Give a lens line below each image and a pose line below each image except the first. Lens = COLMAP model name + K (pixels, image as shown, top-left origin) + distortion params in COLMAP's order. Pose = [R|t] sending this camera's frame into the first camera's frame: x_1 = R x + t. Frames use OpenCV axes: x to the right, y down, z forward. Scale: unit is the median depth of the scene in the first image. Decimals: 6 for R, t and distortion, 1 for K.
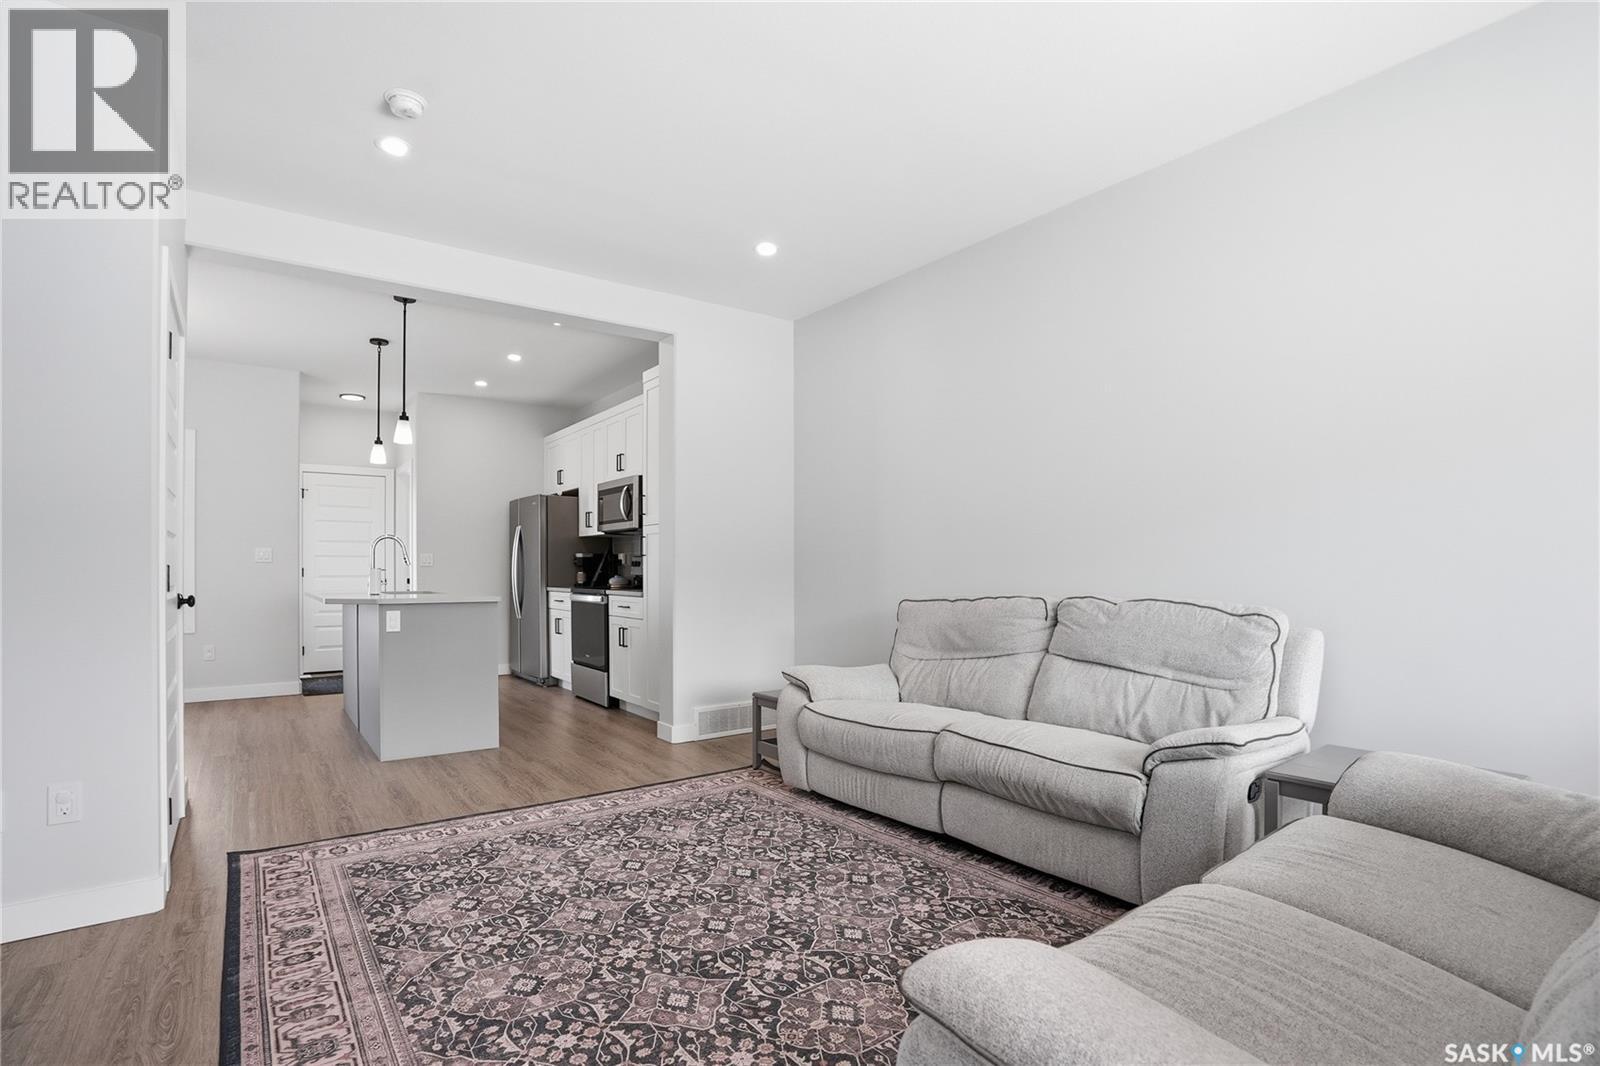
lens RADIAL K [[772.9, 0, 800.9], [0, 772.9, 574.9], [0, 0, 1]] dist [-0.076795, 0.029905]
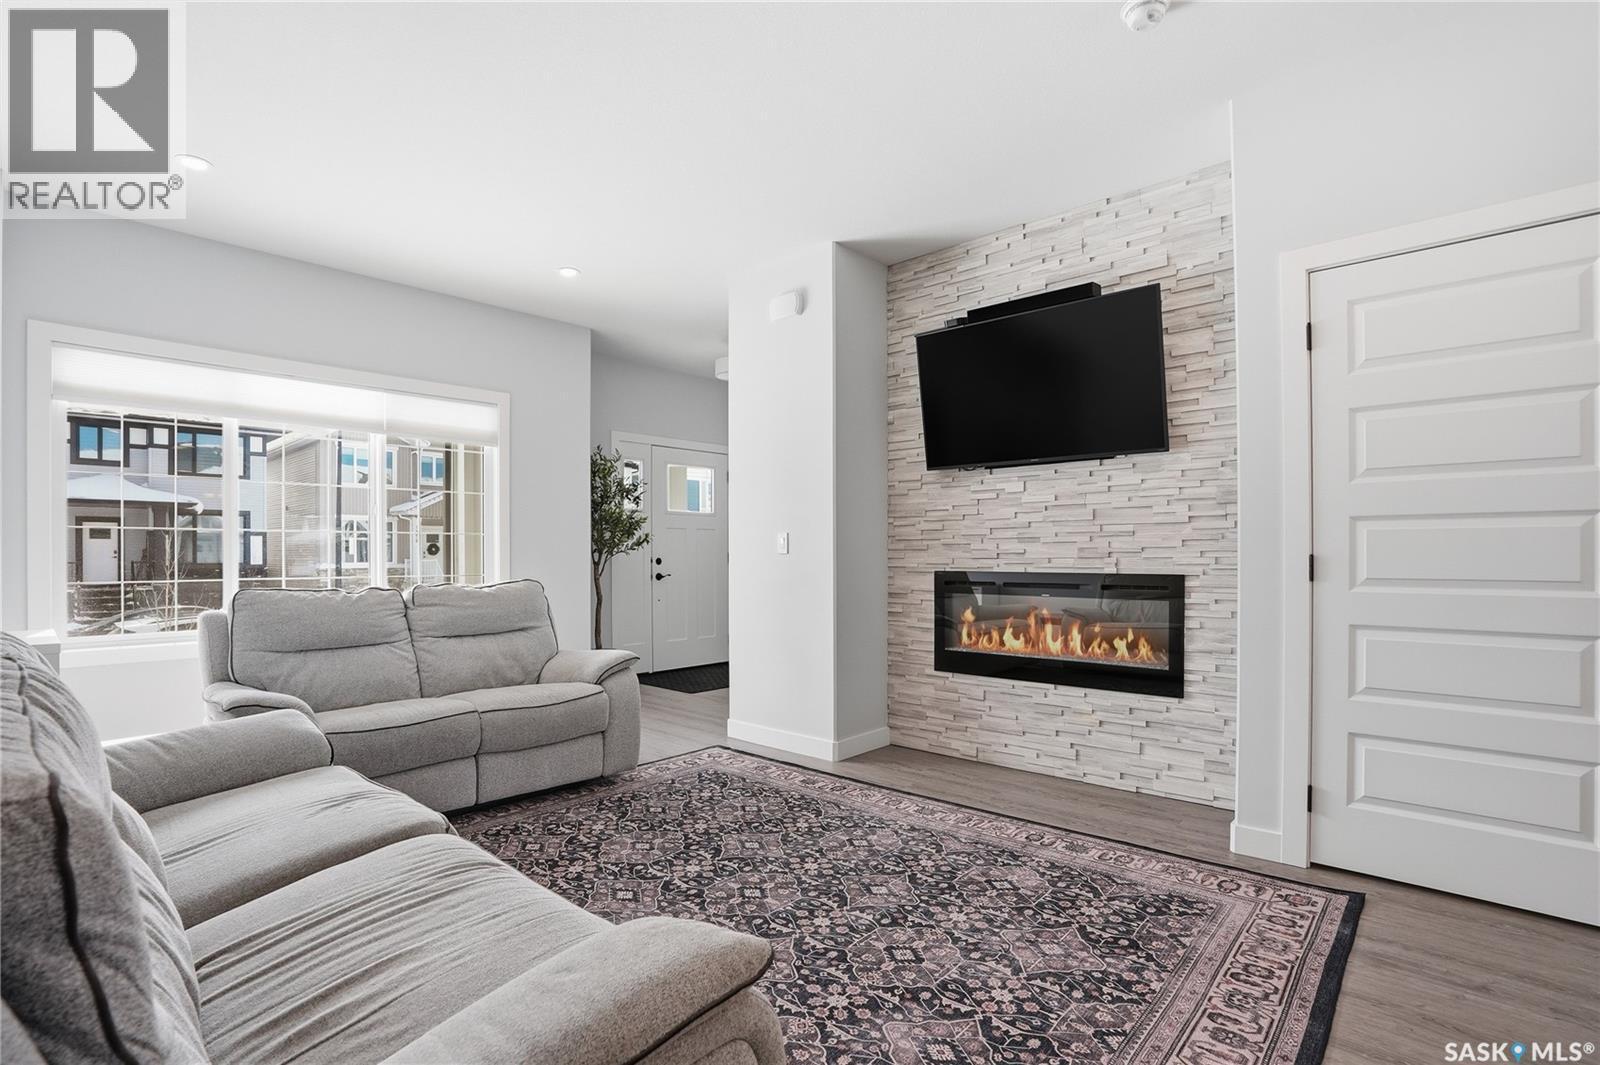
lens RADIAL K [[749.9, 0, 797.8], [0, 749.9, 547.8], [0, 0, 1]] dist [-0.068197, 0.027211]
pose [[-0.981330, 0.001678, -0.192326, 0.026345], [0.002093, 0.999996, -0.001953, -0.024993], [0.192322, -0.002319, -0.981329, 2.000049]]
